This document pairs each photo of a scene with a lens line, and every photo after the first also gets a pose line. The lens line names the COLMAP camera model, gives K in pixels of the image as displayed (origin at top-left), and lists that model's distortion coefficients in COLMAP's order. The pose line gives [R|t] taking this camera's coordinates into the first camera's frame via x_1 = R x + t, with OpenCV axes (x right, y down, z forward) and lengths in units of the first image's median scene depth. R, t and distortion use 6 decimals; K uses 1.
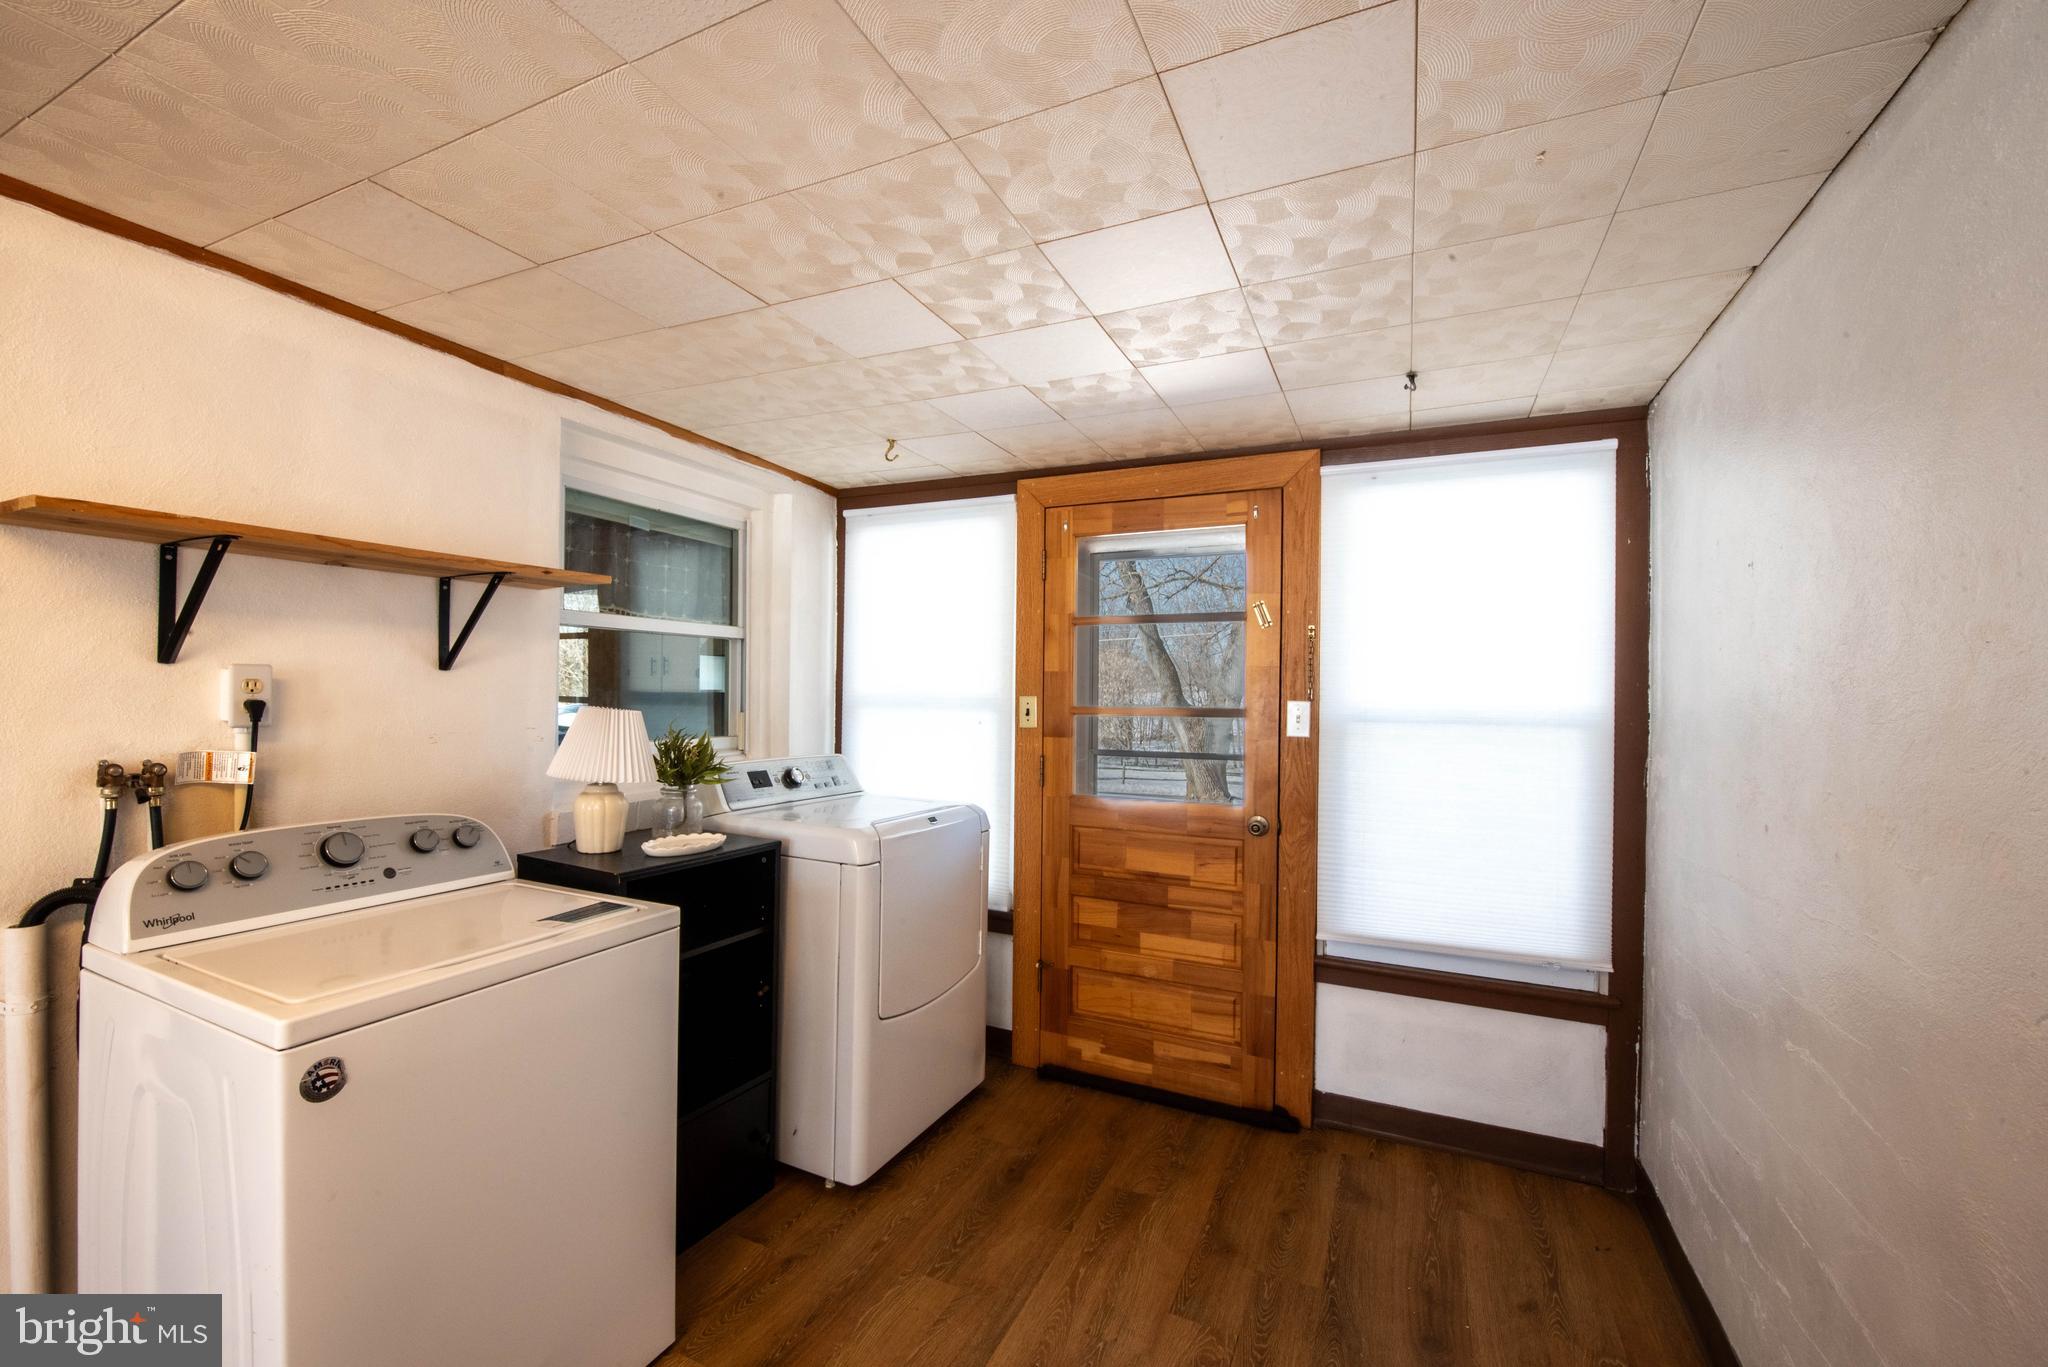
lens RADIAL K [[827.7, 0, 1015.6], [0, 827.7, 683.3], [0, 0, 1]] dist [-0.016138, -0.002457]
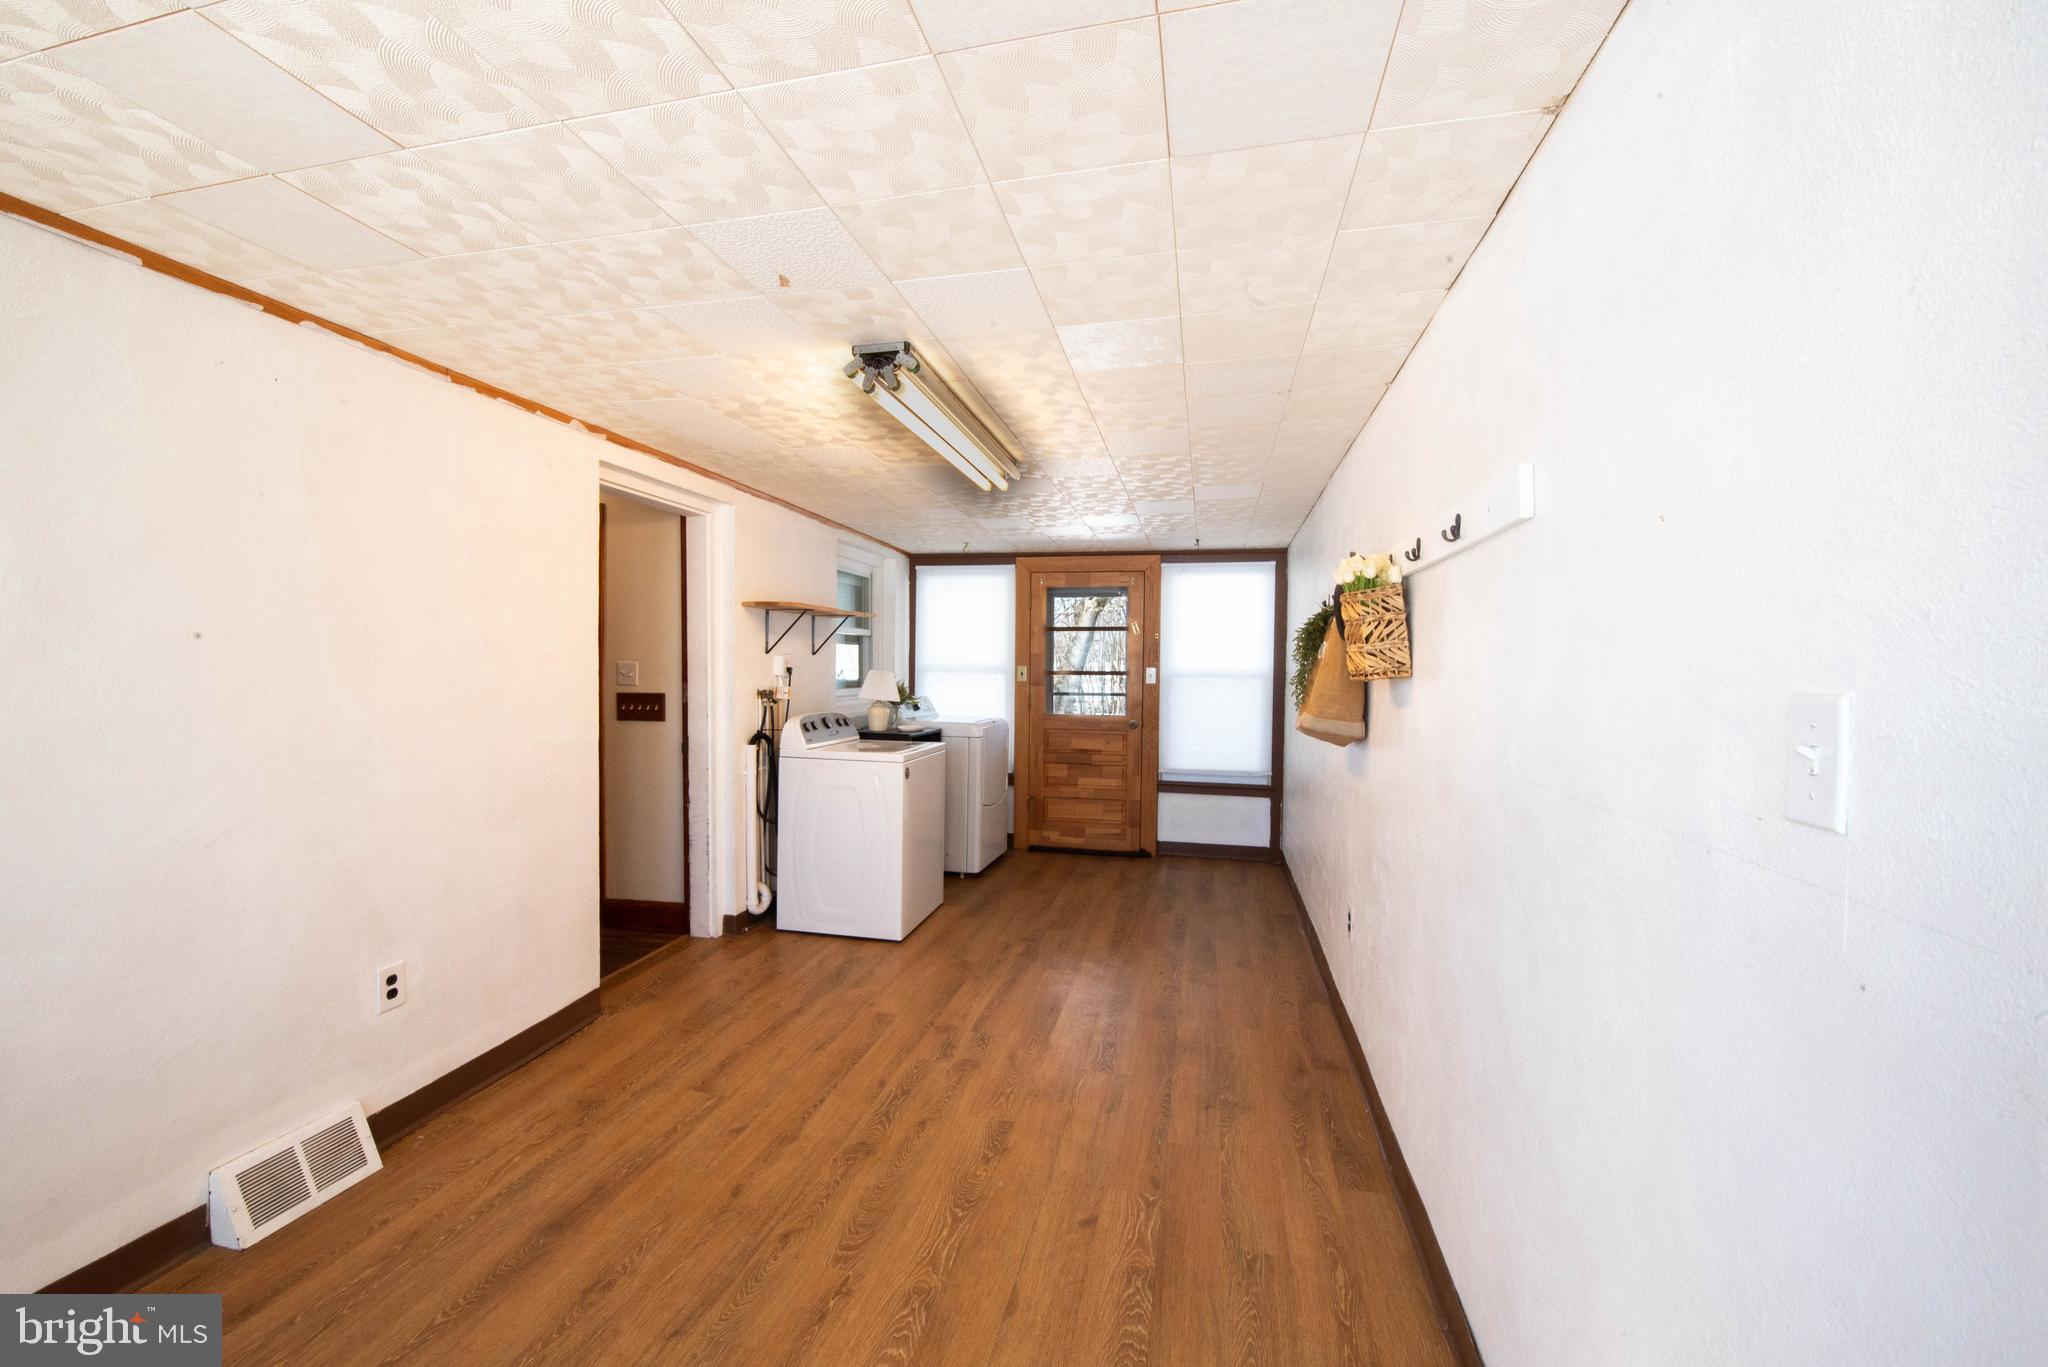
lens RADIAL K [[827.7, 0, 1023.9], [0, 827.7, 685.0], [0, 0, 1]] dist [-0.016138, -0.002457]
pose [[0.975824, -0.006981, 0.218444, -0.476740], [-0.000471, 0.999420, 0.034043, -0.007873], [-0.218555, -0.033323, 0.975255, -1.097313]]
